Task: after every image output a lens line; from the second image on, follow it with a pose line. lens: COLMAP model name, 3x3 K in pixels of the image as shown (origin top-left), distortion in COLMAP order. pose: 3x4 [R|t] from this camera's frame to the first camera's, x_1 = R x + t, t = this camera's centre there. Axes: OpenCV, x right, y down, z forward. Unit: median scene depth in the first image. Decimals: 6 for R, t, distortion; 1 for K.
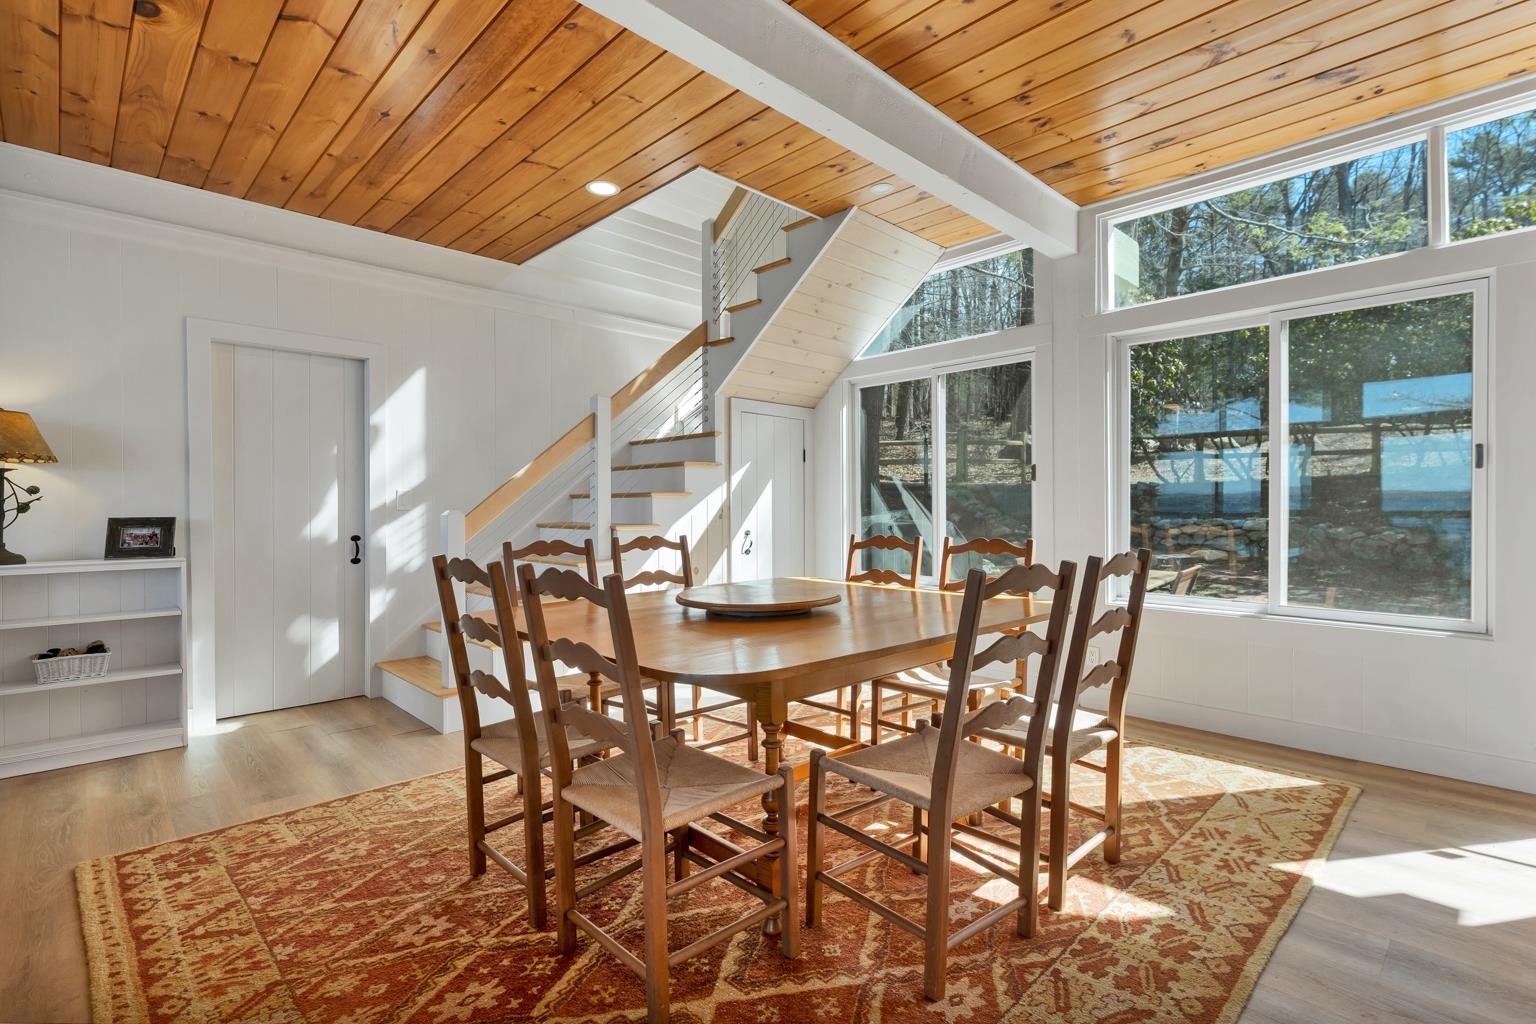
lens RADIAL K [[711.5, 0, 757.0], [0, 711.5, 508.8], [0, 0, 1]] dist [0.001208, -0.000446]
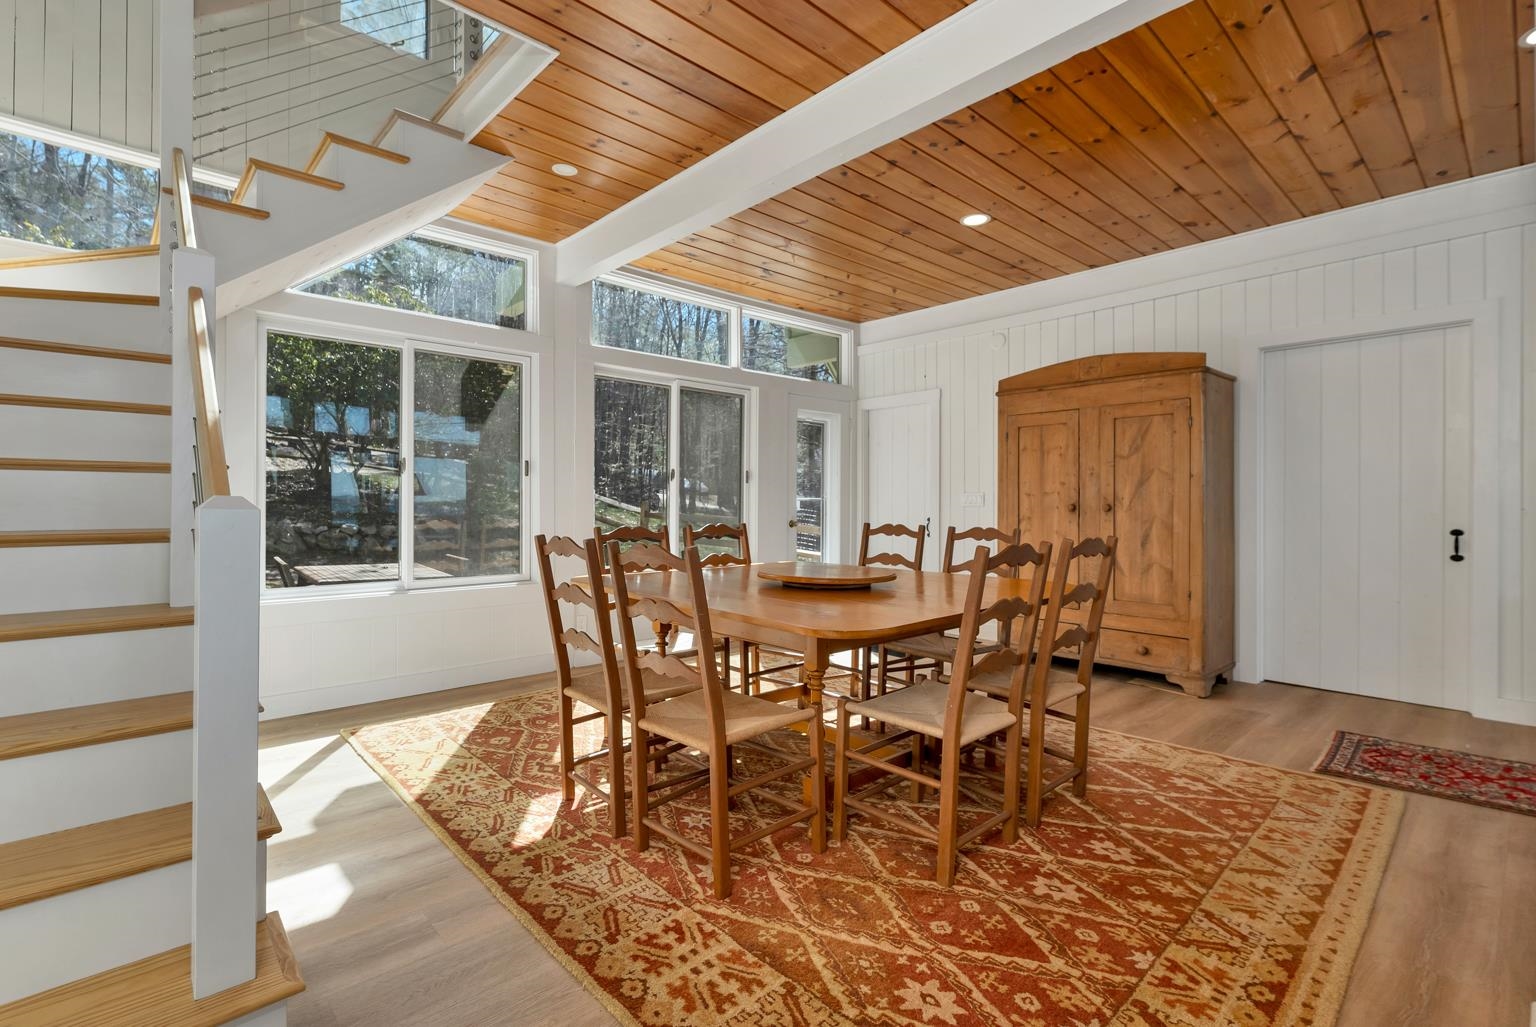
lens RADIAL K [[711.5, 0, 757.0], [0, 711.5, 510.3], [0, 0, 1]] dist [0.001208, -0.000446]
pose [[0.026769, -0.003566, 0.999635, -1.320092], [0.001137, 0.999993, 0.003537, 0.013838], [-0.999641, 0.001042, 0.026773, 1.207623]]
